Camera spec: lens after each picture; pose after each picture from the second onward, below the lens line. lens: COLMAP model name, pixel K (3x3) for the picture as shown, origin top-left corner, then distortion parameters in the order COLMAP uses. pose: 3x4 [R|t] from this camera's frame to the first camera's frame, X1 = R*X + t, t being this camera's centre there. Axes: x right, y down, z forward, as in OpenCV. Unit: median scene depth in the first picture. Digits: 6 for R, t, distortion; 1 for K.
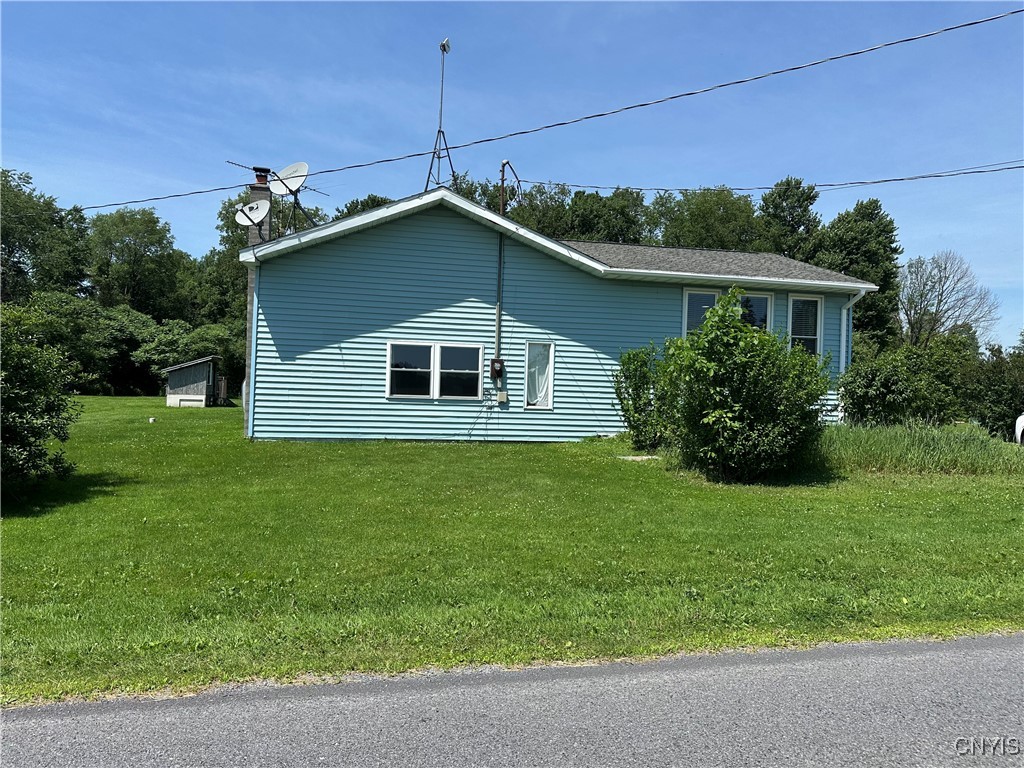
lens RADIAL K [[716.9, 0, 514.2], [0, 716.9, 387.6], [0, 0, 1]] dist [0.030433, -0.001064]
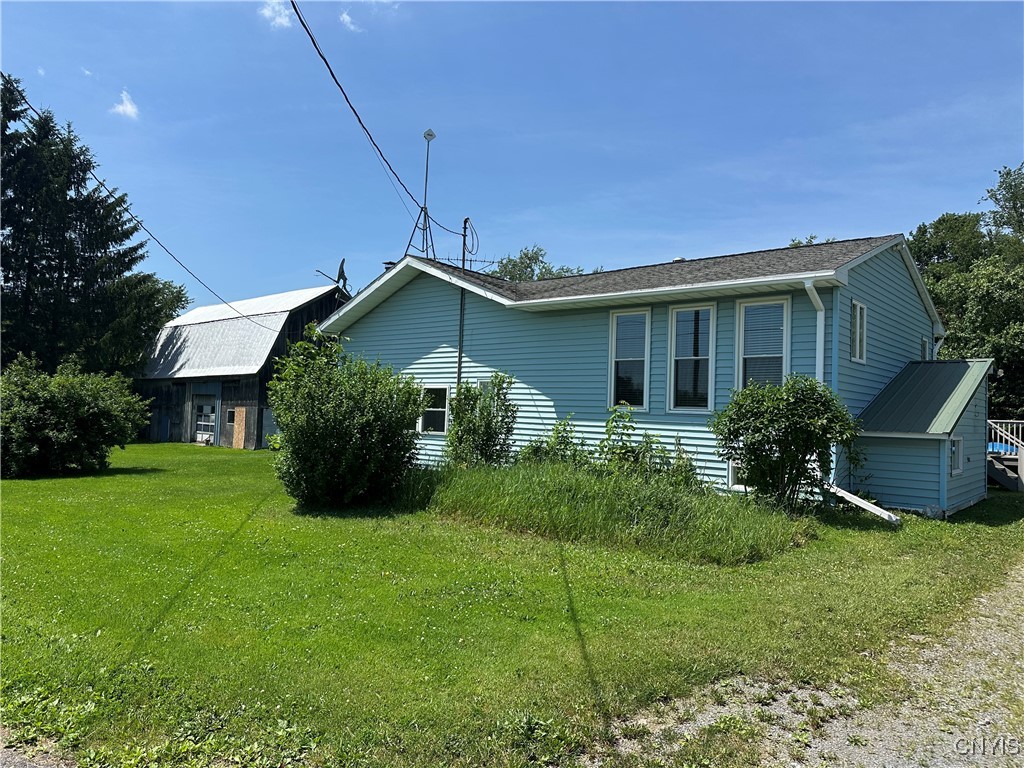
lens RADIAL K [[716.9, 0, 514.5], [0, 716.9, 381.1], [0, 0, 1]] dist [0.030433, -0.001064]
pose [[0.615884, -0.047080, -0.786429, 0.885929], [-0.015543, 0.997292, -0.071876, 0.011943], [0.787684, 0.056491, 0.613484, 0.398043]]
